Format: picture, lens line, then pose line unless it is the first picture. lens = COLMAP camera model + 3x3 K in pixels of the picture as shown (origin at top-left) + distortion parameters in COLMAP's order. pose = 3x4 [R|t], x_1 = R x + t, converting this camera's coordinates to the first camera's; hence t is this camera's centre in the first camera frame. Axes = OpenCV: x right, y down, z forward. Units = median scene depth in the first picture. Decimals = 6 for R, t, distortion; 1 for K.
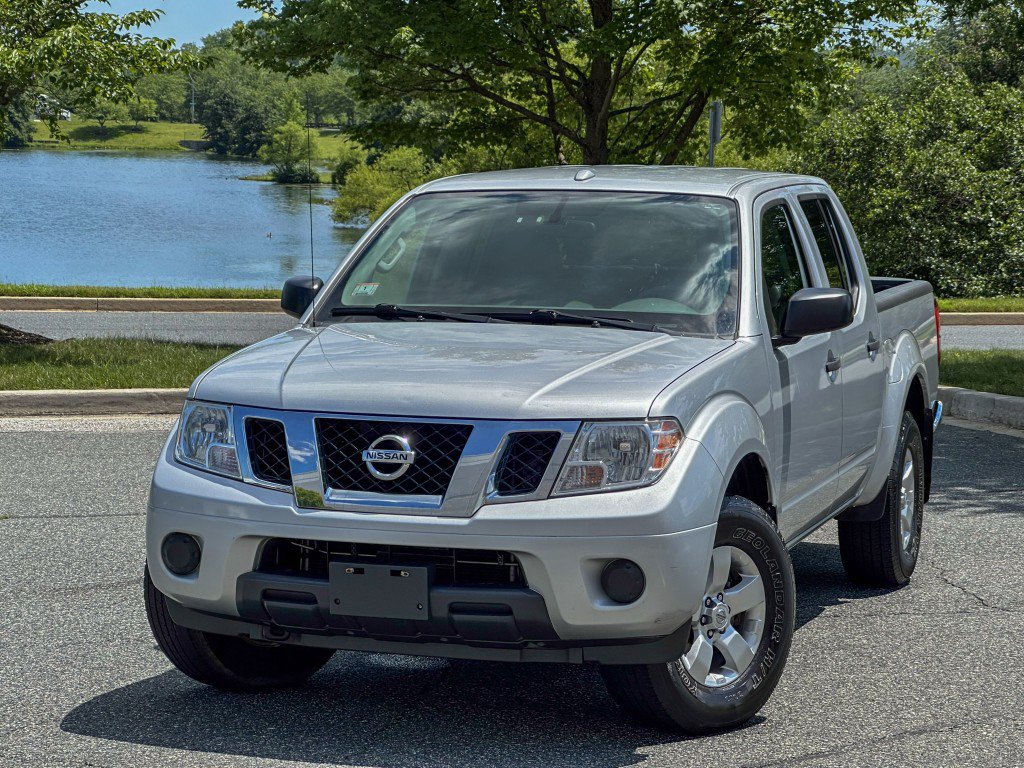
lens RADIAL K [[2510.4, 0, 512.0], [0, 2510.4, 384.0], [0, 0, 1]] dist [-0.260916, 6.706369]
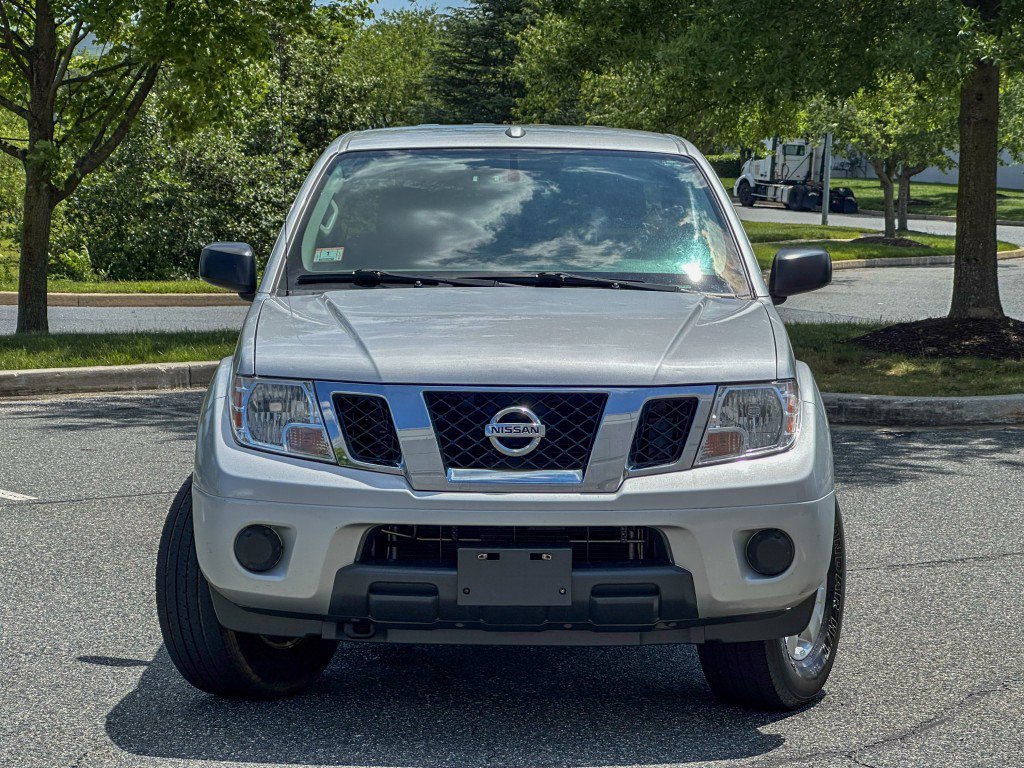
lens RADIAL K [[2510.4, 0, 512.0], [0, 2510.4, 384.0], [0, 0, 1]] dist [-0.260916, 6.706369]
pose [[0.953762, -0.030010, 0.299063, -0.324495], [0.028298, 0.999549, 0.010053, 0.002708], [-0.299229, -0.001125, 0.954181, 0.123471]]
